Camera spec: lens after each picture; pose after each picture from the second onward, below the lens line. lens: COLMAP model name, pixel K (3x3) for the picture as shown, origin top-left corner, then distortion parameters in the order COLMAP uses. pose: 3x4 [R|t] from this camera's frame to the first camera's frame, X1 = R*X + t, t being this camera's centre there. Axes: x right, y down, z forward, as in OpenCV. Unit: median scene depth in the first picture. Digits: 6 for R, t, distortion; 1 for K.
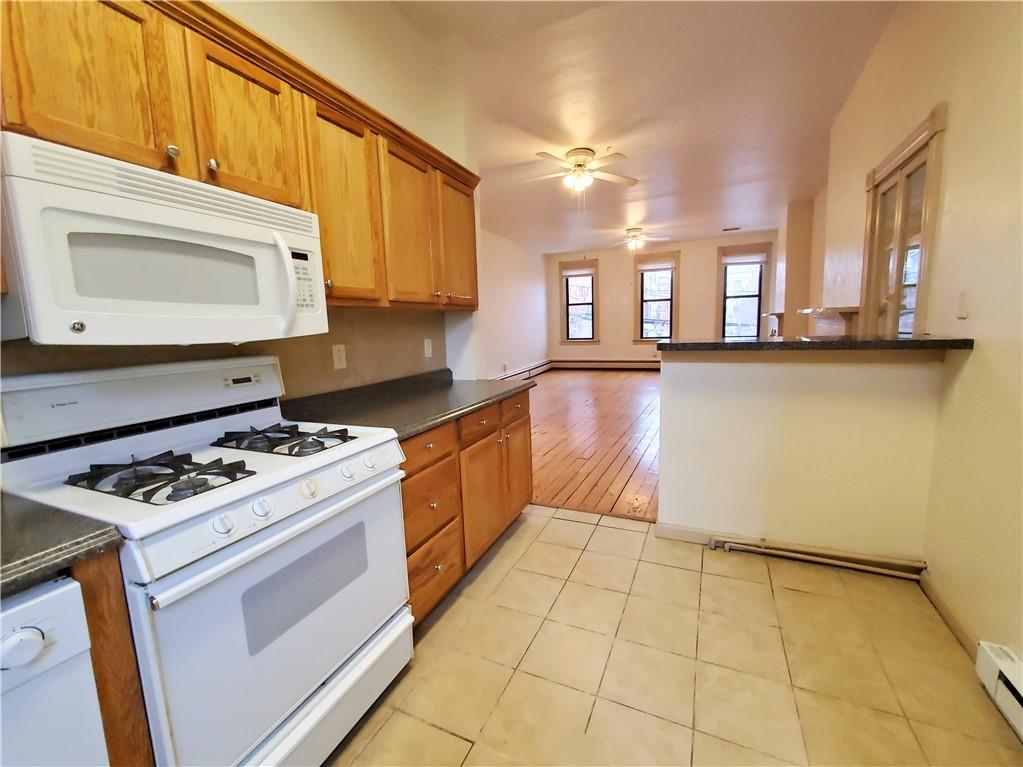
lens RADIAL K [[438.8, 0, 516.2], [0, 438.8, 382.1], [0, 0, 1]] dist [-0.004227, -0.000164]
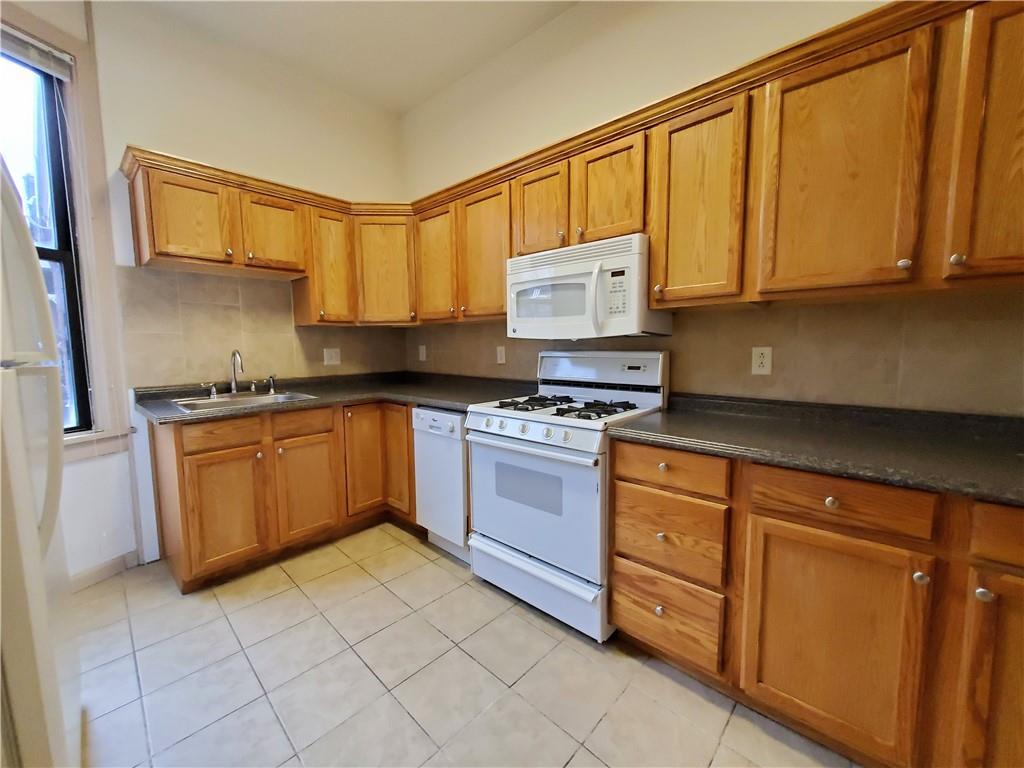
lens RADIAL K [[411.4, 0, 513.2], [0, 411.4, 383.1], [0, 0, 1]] dist [0.002554, 0.000097]
pose [[-0.336354, 0.116779, -0.934467, 0.750011], [-0.105516, 0.981360, 0.160619, -0.130428], [0.935806, 0.152626, -0.317762, 1.114273]]
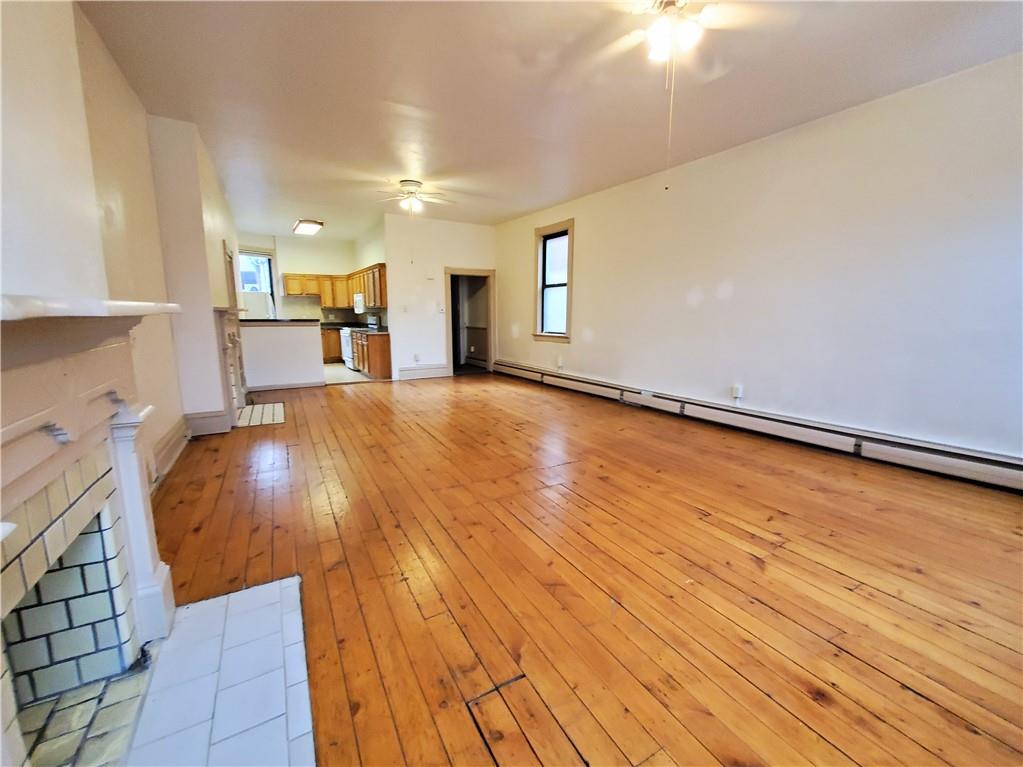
lens RADIAL K [[411.0, 0, 516.2], [0, 411.0, 383.5], [0, 0, 1]] dist [0.002554, 0.000097]
pose [[-0.581502, 0.172315, -0.795087, 3.178810], [-0.095403, 0.956125, 0.276990, -1.029682], [0.807932, 0.236924, -0.539549, 6.381976]]
